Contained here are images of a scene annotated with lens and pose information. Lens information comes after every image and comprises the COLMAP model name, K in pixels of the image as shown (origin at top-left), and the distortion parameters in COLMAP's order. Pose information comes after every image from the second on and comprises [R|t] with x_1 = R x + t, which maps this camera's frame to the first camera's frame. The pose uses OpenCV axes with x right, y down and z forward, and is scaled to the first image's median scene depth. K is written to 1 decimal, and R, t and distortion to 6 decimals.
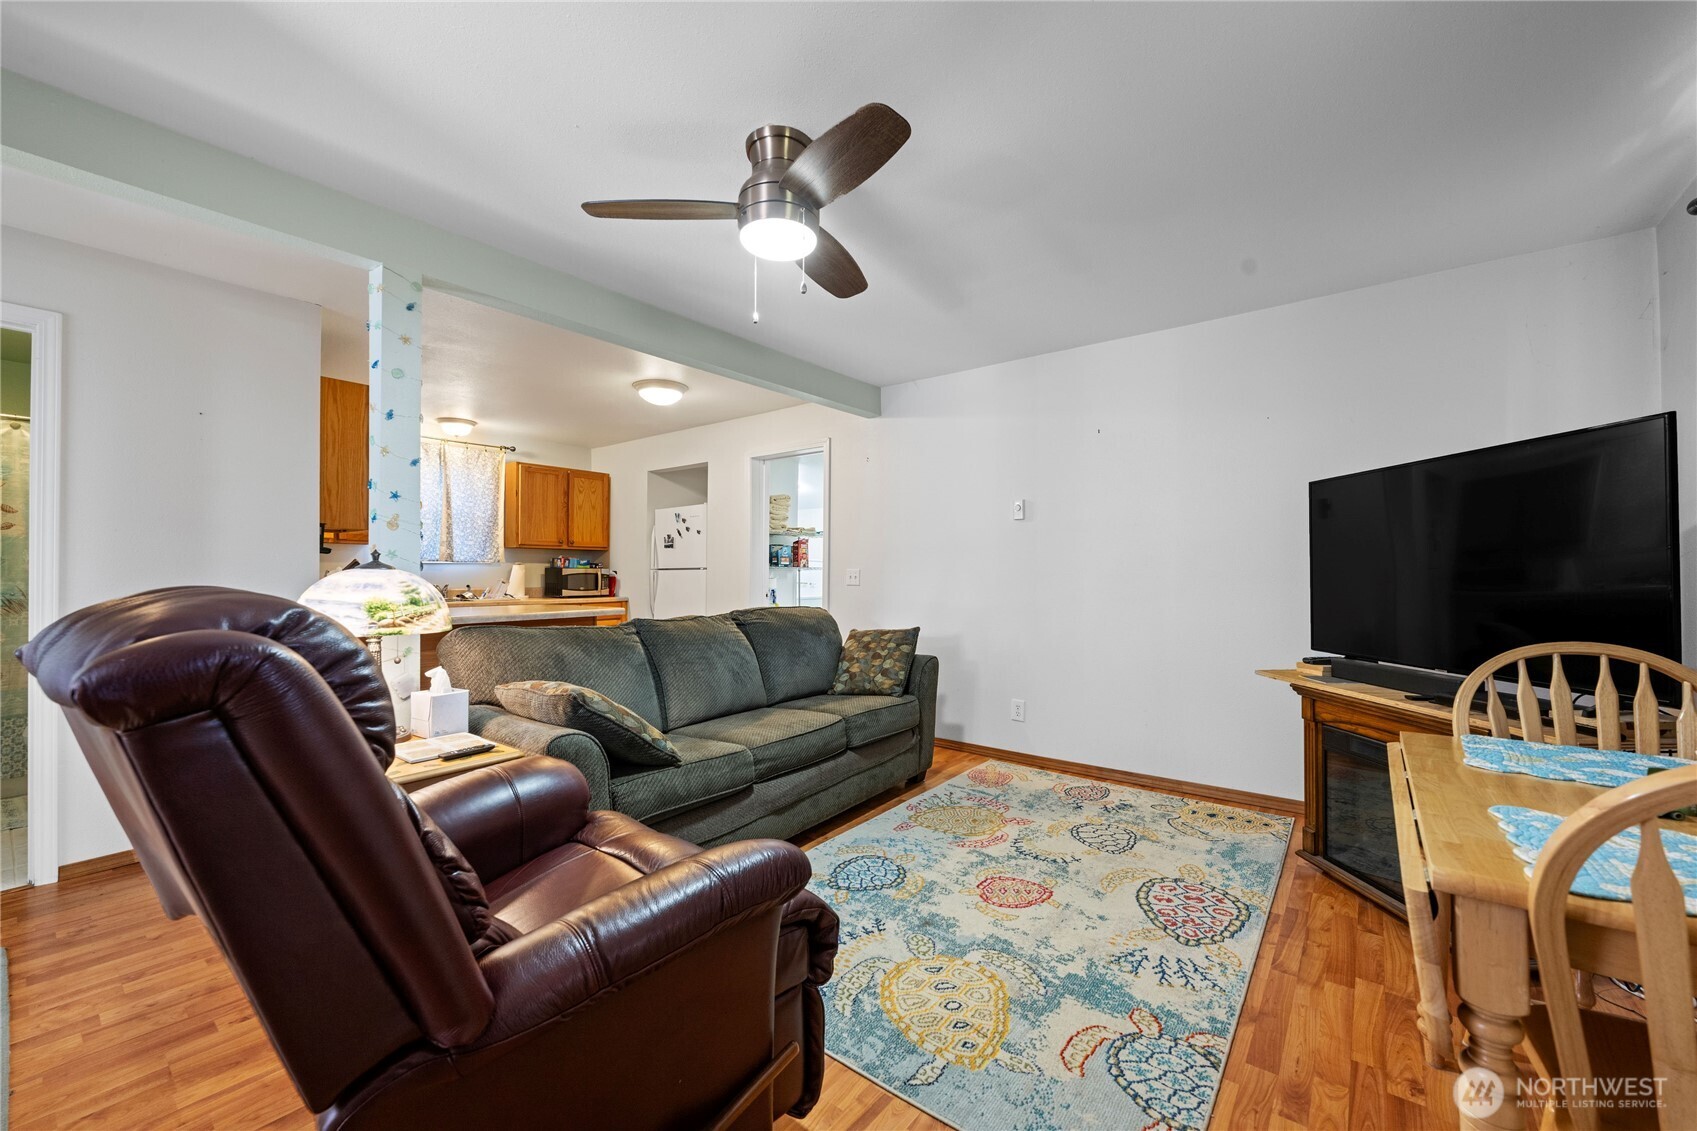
lens RADIAL K [[666.1, 0, 840.6], [0, 666.1, 579.9], [0, 0, 1]] dist [0.000284, -0.000292]
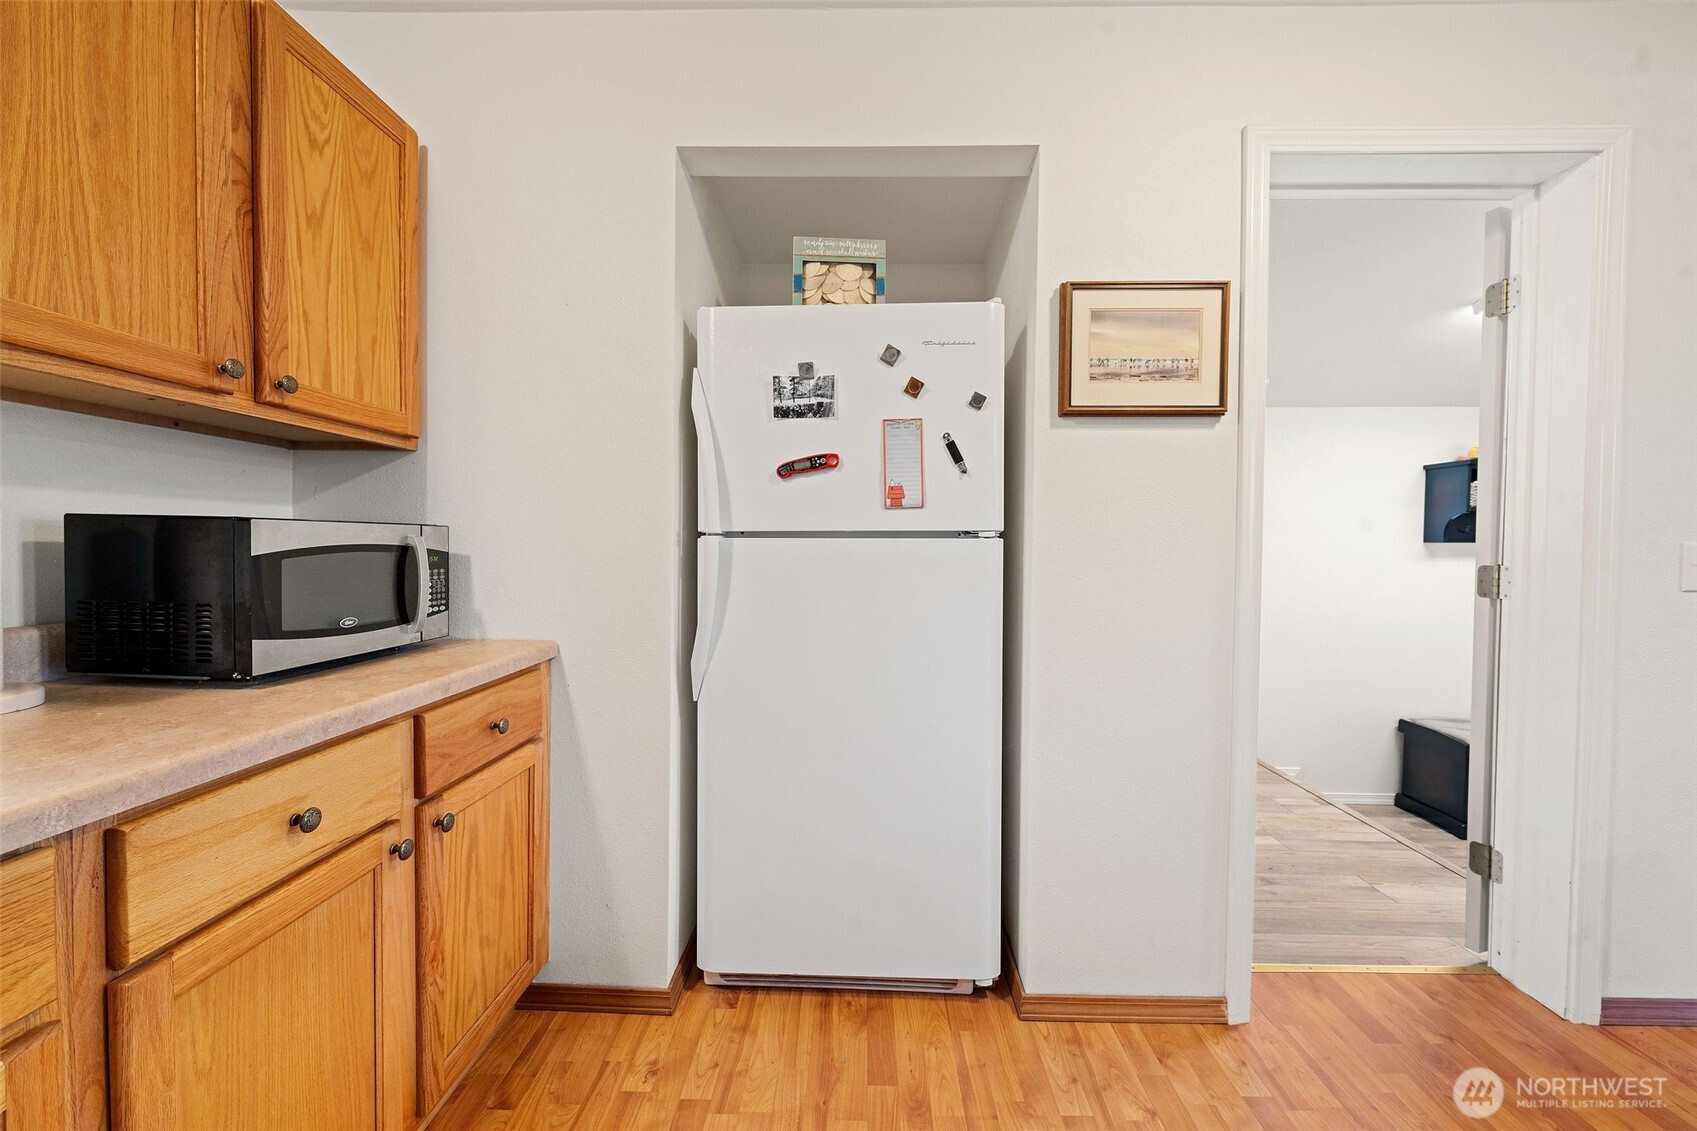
lens RADIAL K [[666.1, 0, 852.9], [0, 666.1, 561.8], [0, 0, 1]] dist [0.000284, -0.000292]
pose [[0.792083, -0.008851, 0.610350, -0.397107], [-0.001877, 0.999855, 0.016935, -0.009008], [-0.610411, -0.014560, 0.791951, 0.760876]]
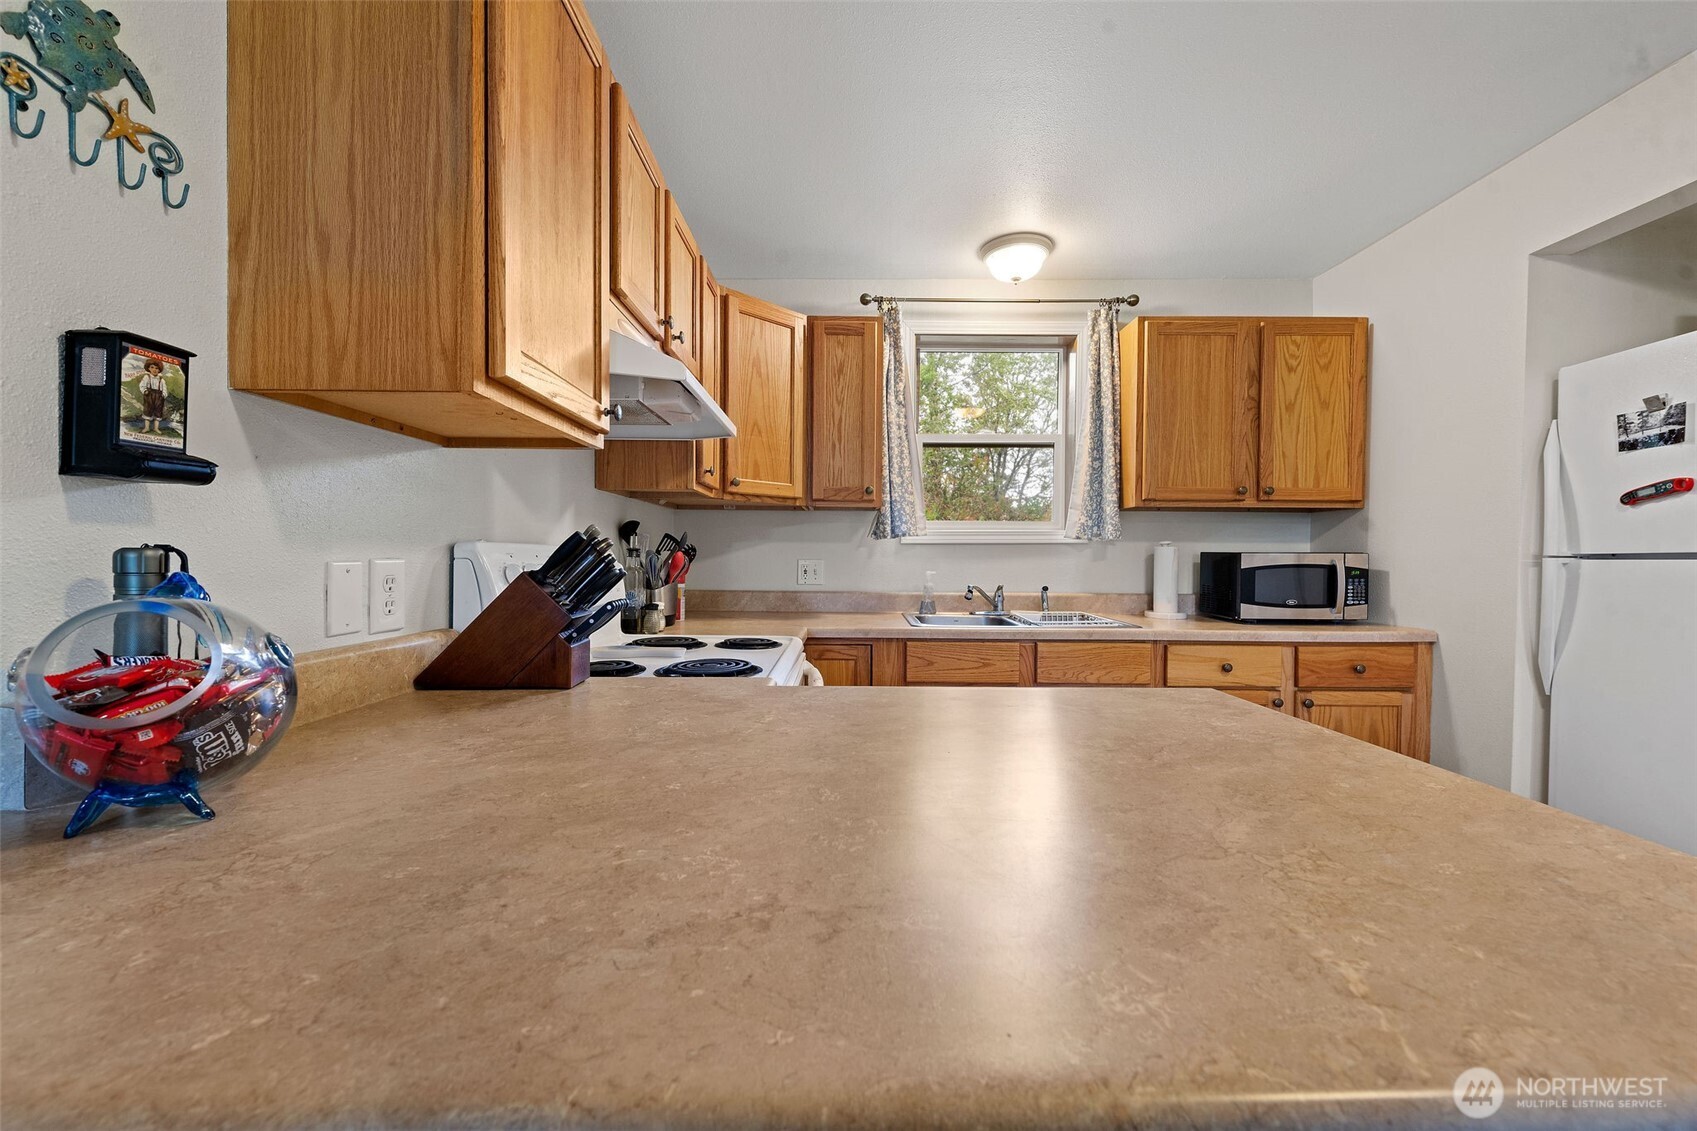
lens RADIAL K [[666.1, 0, 849.1], [0, 666.1, 562.9], [0, 0, 1]] dist [0.000284, -0.000292]
pose [[0.622616, 0.011075, -0.782449, -0.242922], [-0.014305, 0.999894, 0.002770, -0.008467], [0.782397, 0.009468, 0.622708, 0.542781]]
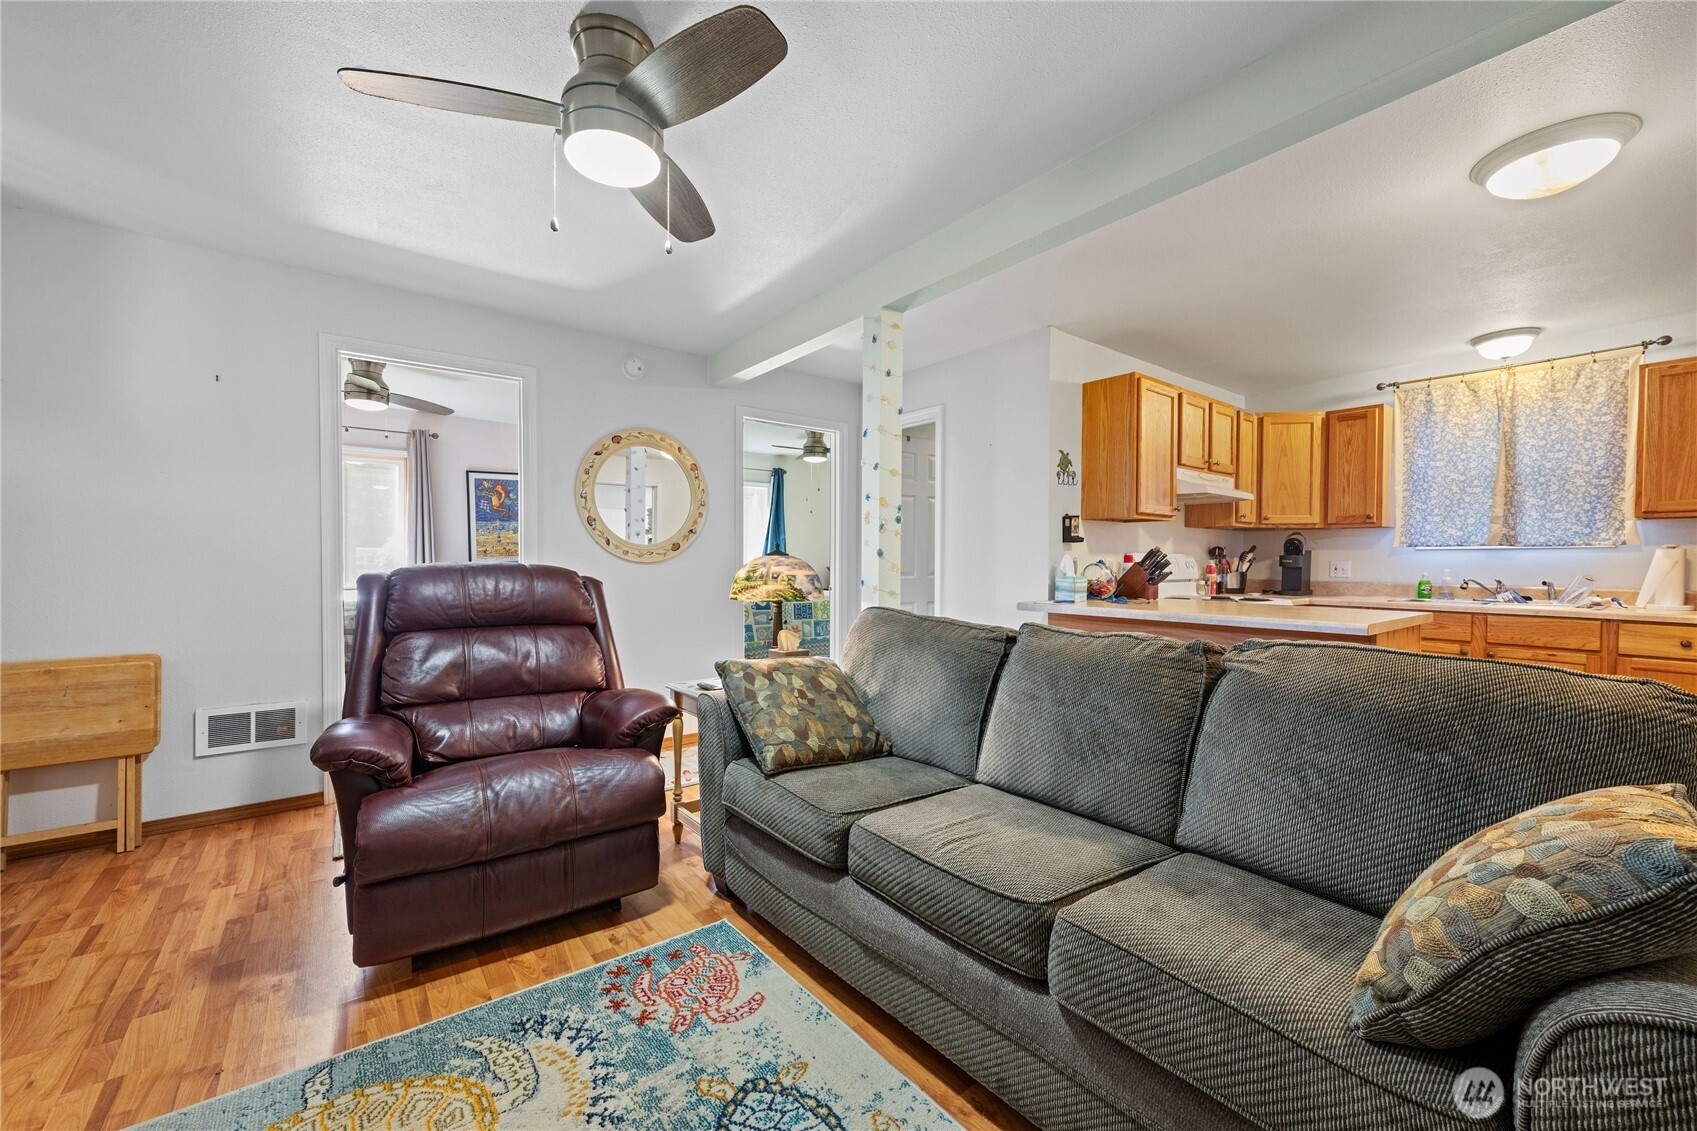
lens RADIAL K [[666.1, 0, 846.0], [0, 666.1, 568.2], [0, 0, 1]] dist [0.000284, -0.000292]
pose [[-0.235873, 0.012129, -0.971708, 0.207266], [-0.016390, 0.999730, 0.016457, -0.004157], [0.971646, 0.019808, -0.235610, 0.464695]]
